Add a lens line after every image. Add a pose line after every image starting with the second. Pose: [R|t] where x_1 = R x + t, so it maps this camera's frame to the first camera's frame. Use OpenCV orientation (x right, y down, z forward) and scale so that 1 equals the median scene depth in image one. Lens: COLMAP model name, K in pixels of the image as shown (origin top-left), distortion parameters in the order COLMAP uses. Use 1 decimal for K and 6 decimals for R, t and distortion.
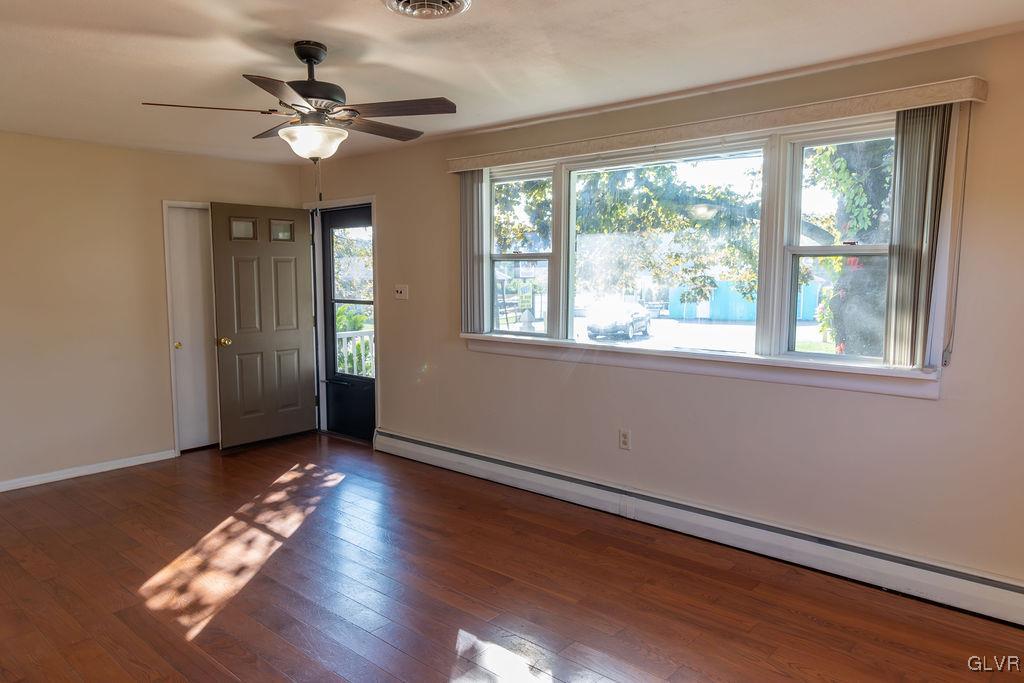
lens RADIAL K [[697.8, 0, 509.9], [0, 697.8, 345.9], [0, 0, 1]] dist [-0.005305, 0.003054]
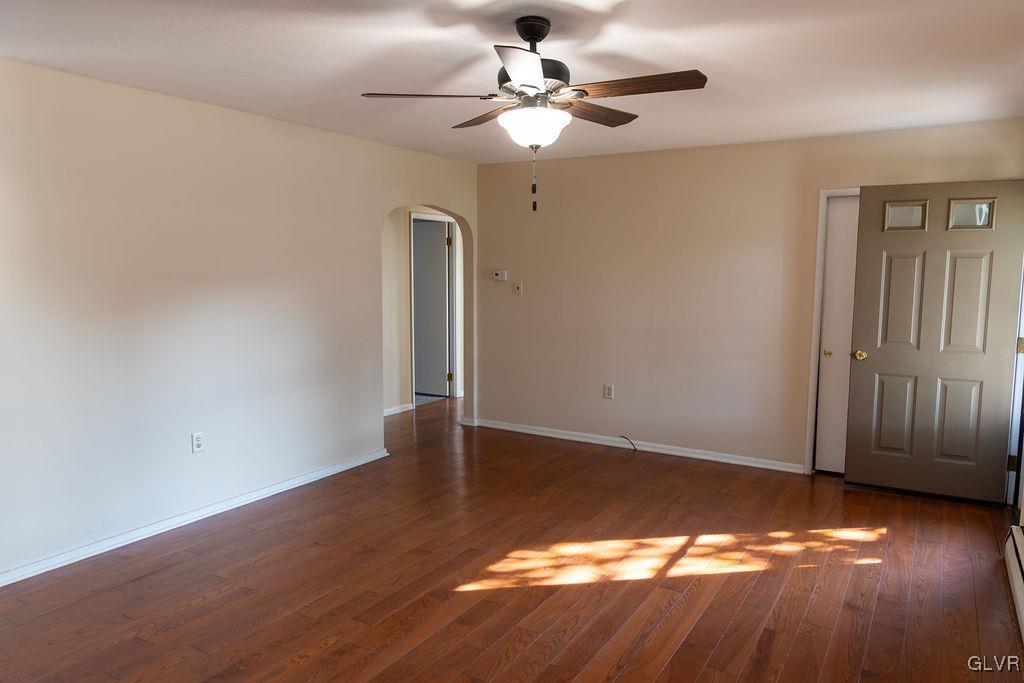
lens RADIAL K [[697.8, 0, 508.8], [0, 697.8, 341.7], [0, 0, 1]] dist [-0.005305, 0.003054]
pose [[0.126292, 0.103515, -0.986577, 0.349128], [-0.104172, 0.990426, 0.090584, -0.053368], [0.986508, 0.091333, 0.135866, 0.475659]]
